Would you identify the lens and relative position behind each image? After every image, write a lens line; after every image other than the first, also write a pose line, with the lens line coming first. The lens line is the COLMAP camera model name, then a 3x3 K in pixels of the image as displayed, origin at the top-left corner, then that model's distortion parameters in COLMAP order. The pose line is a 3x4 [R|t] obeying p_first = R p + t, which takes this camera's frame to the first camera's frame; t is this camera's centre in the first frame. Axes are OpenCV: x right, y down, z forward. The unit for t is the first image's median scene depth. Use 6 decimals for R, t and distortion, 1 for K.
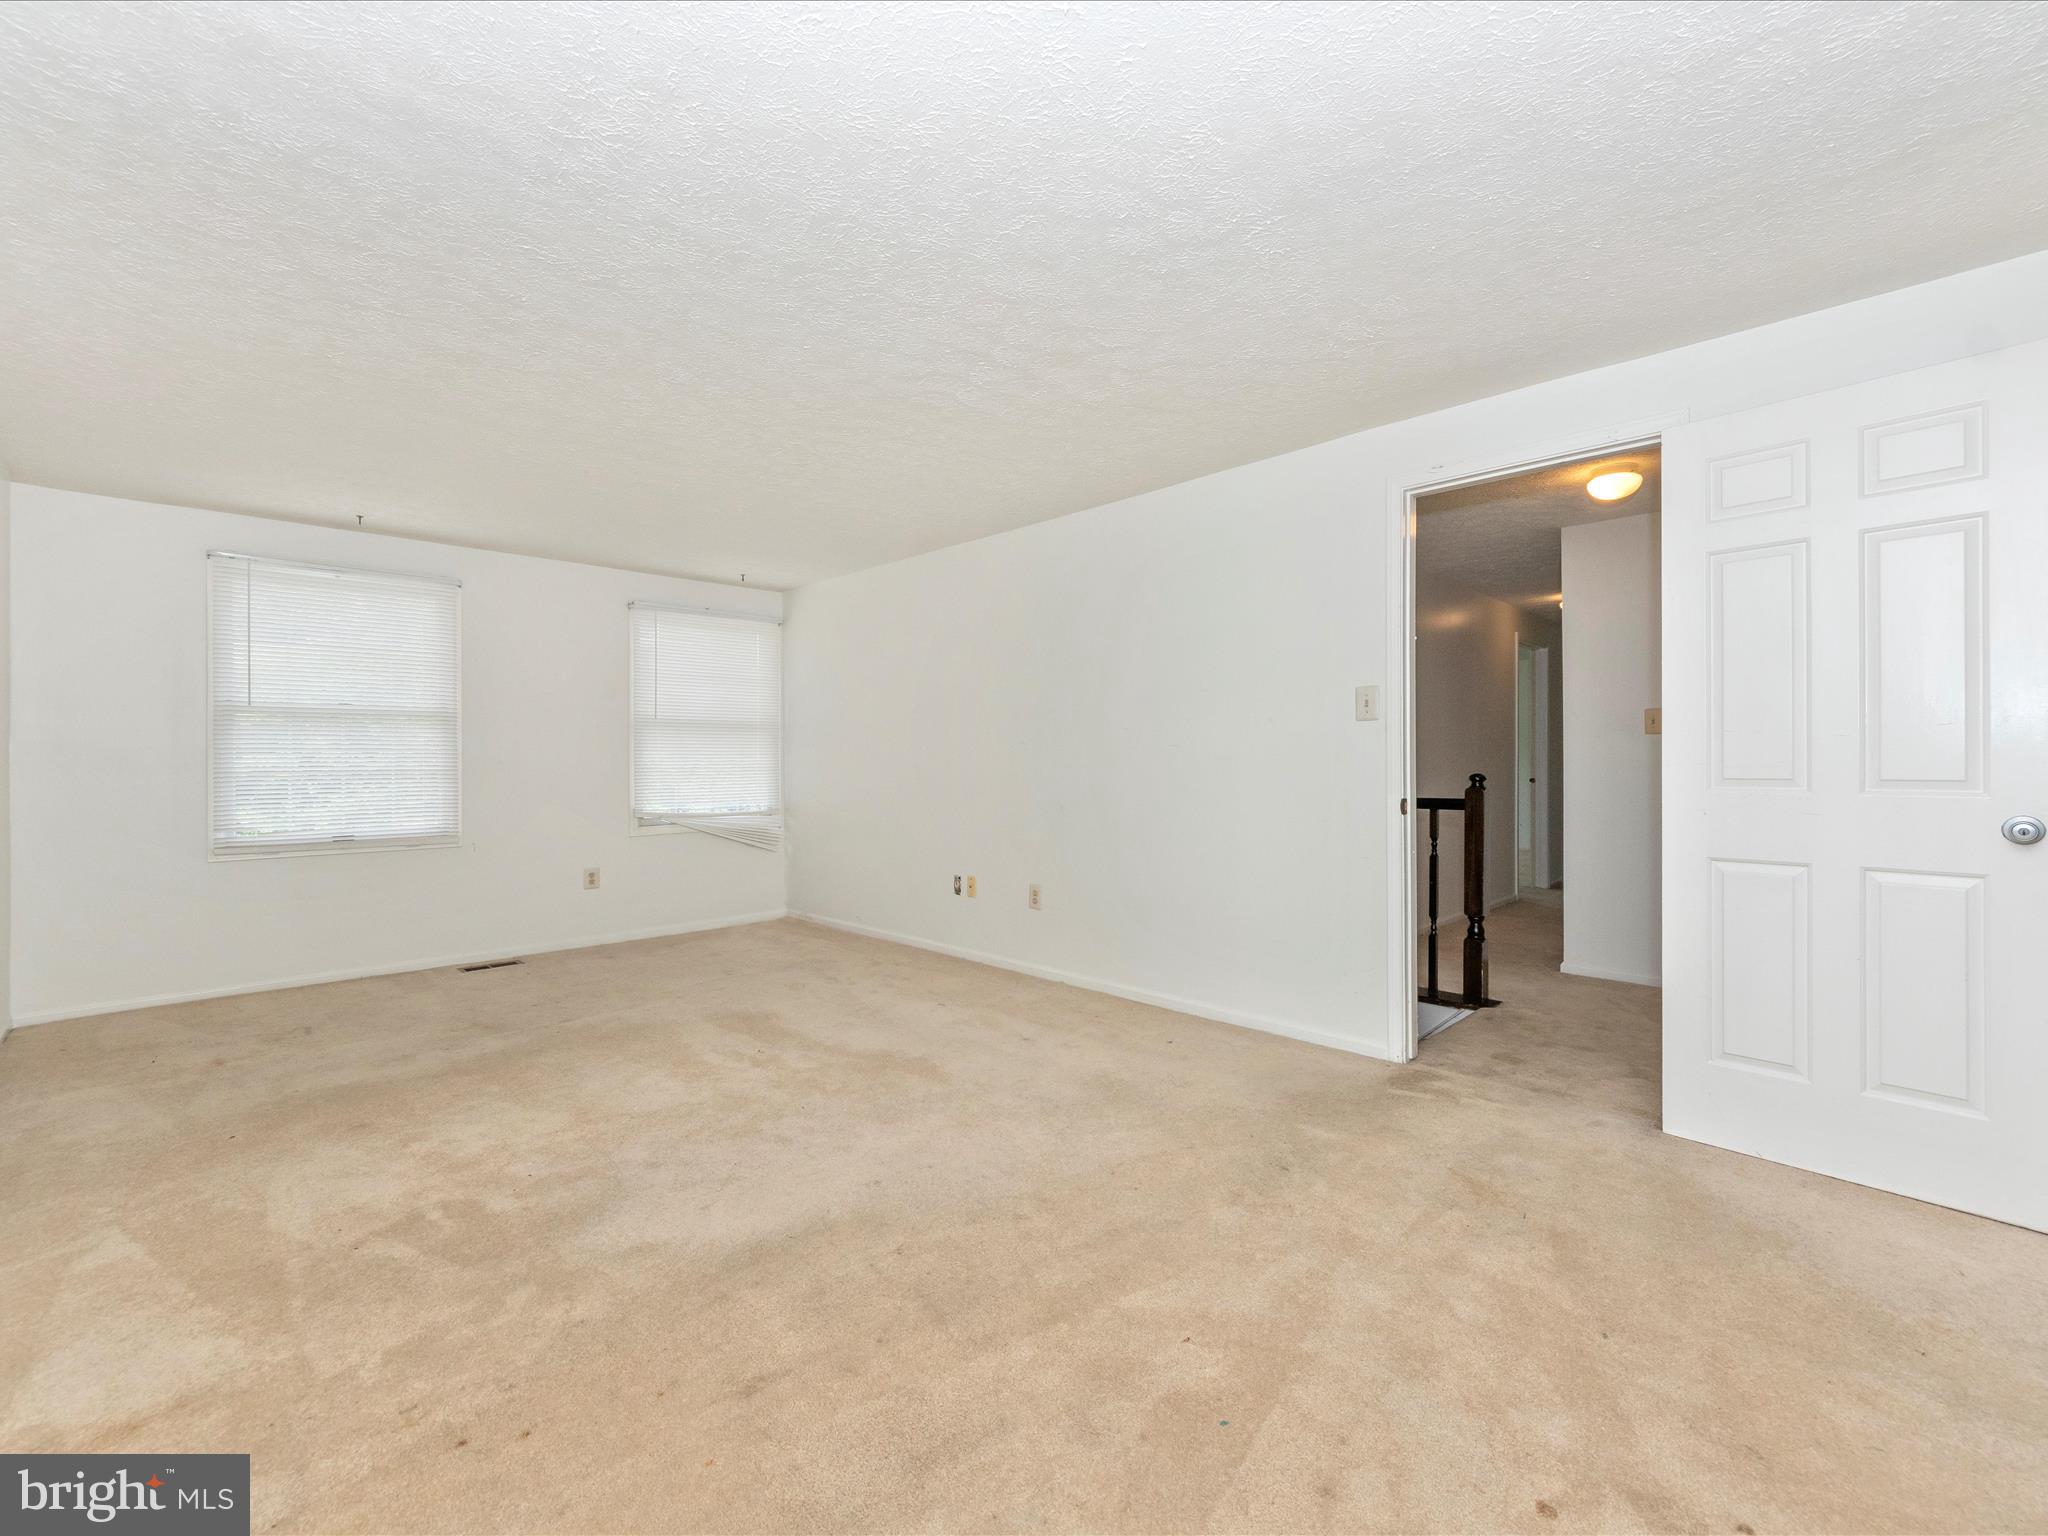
lens RADIAL K [[884.5, 0, 1029.6], [0, 884.5, 767.5], [0, 0, 1]] dist [-0.002480, -0.000800]
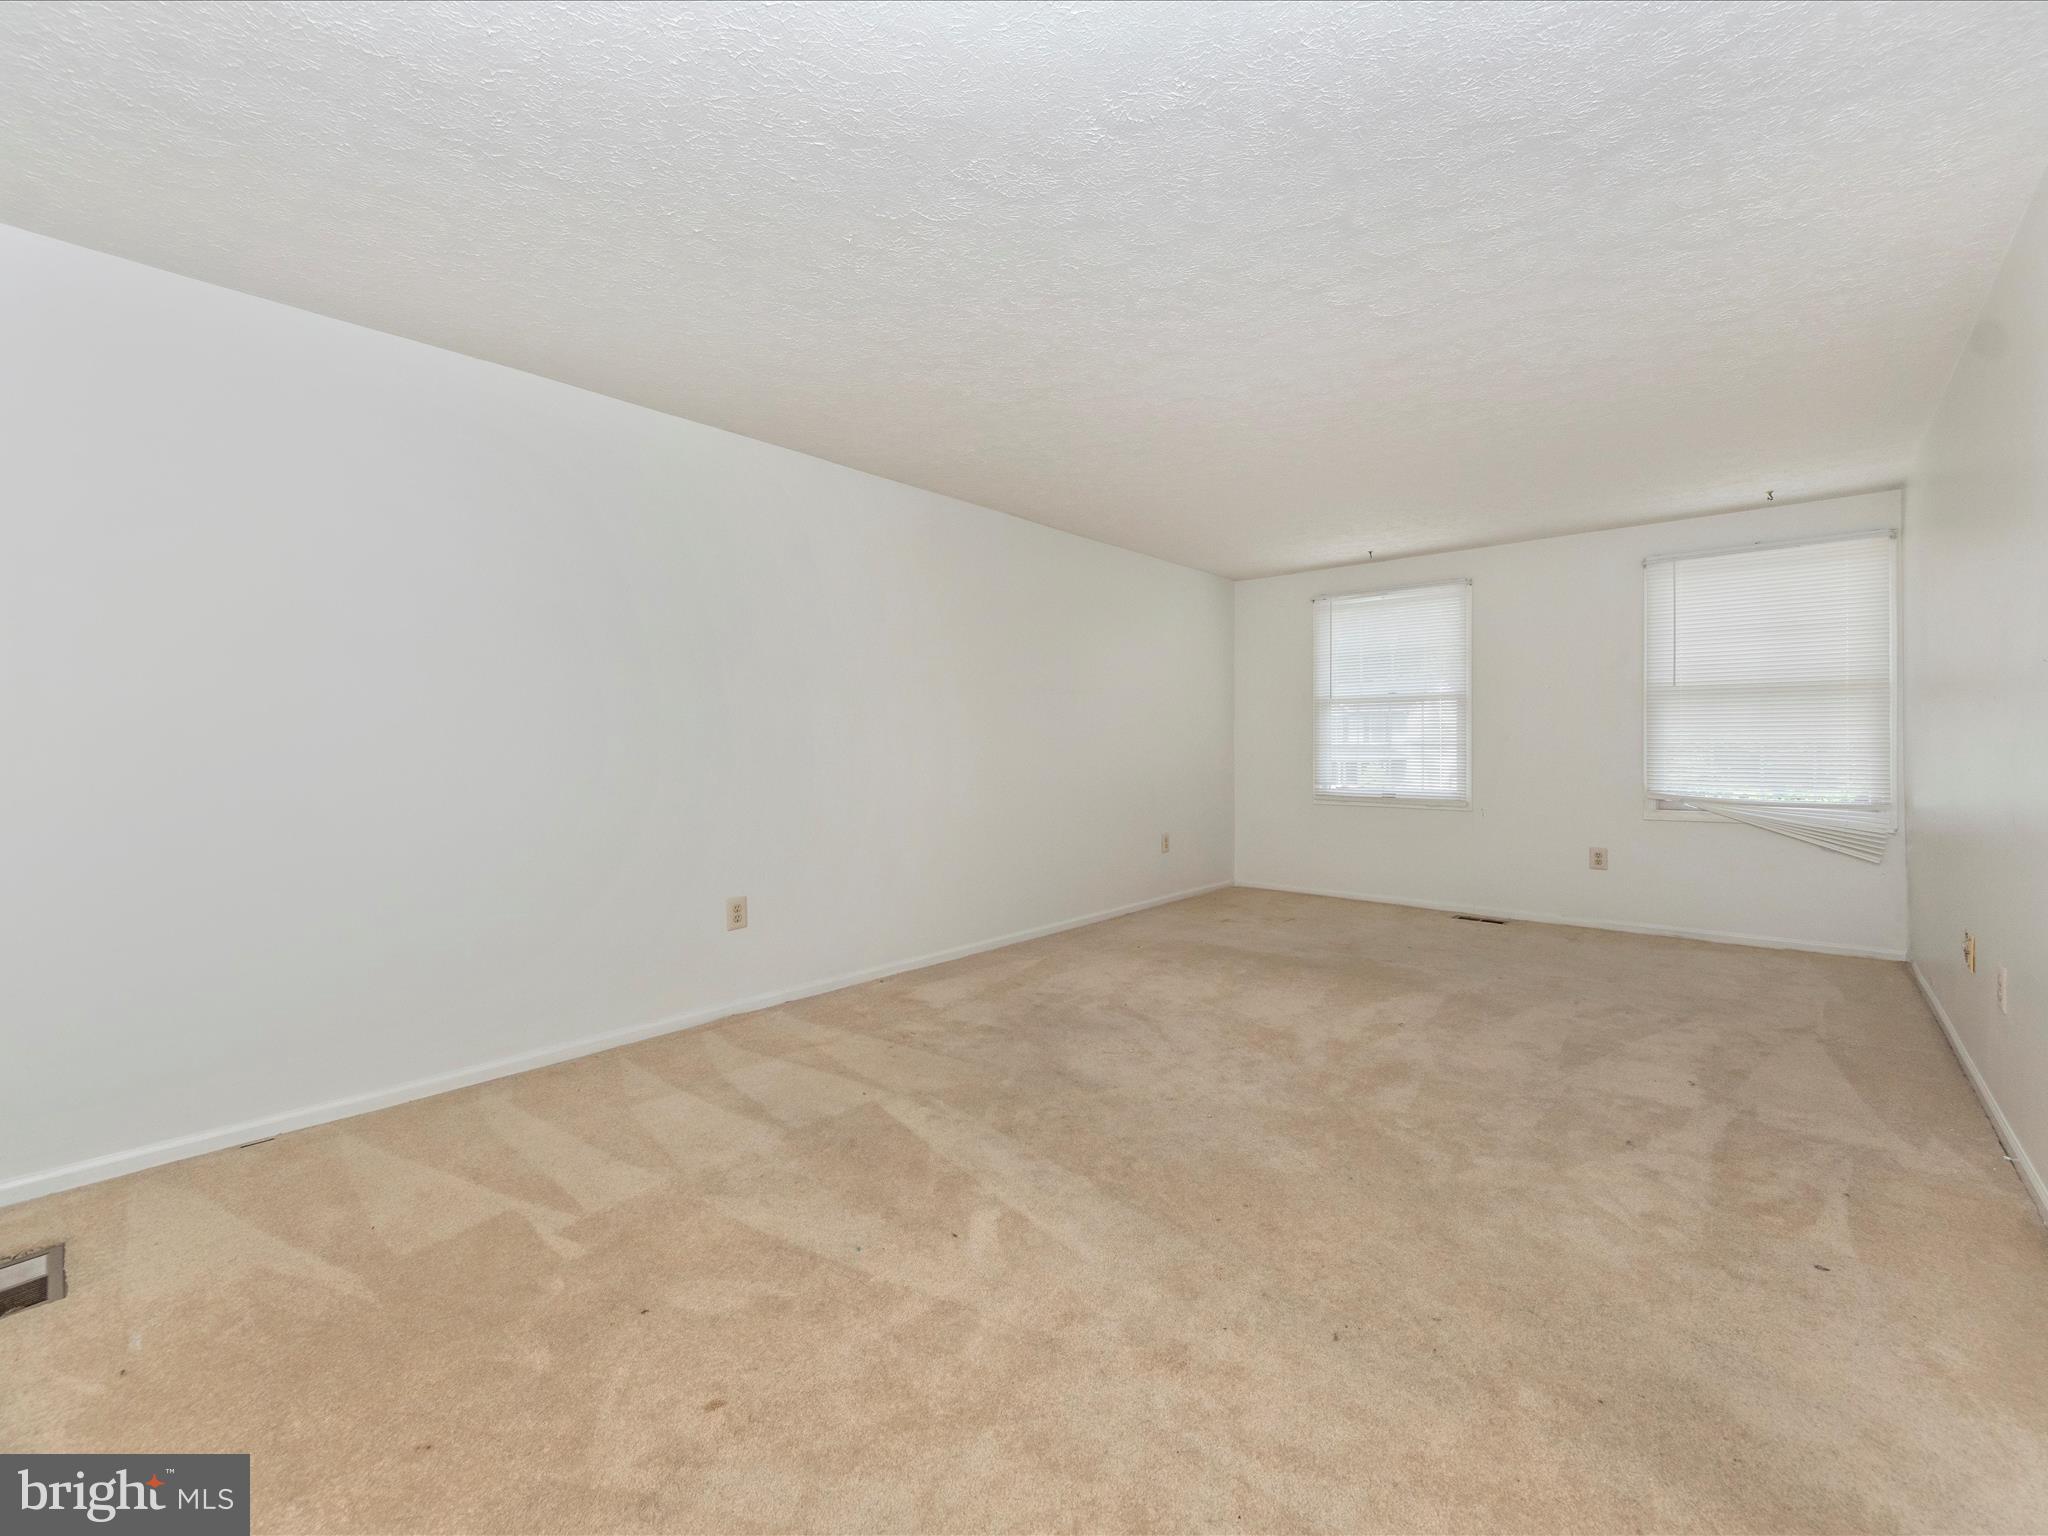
lens RADIAL K [[884.5, 0, 1029.4], [0, 884.5, 752.2], [0, 0, 1]] dist [-0.002480, -0.000800]
pose [[0.043353, 0.011504, -0.998994, 0.430980], [-0.004293, 0.999927, 0.011329, 0.002043], [0.999051, 0.003797, 0.043399, 0.340947]]
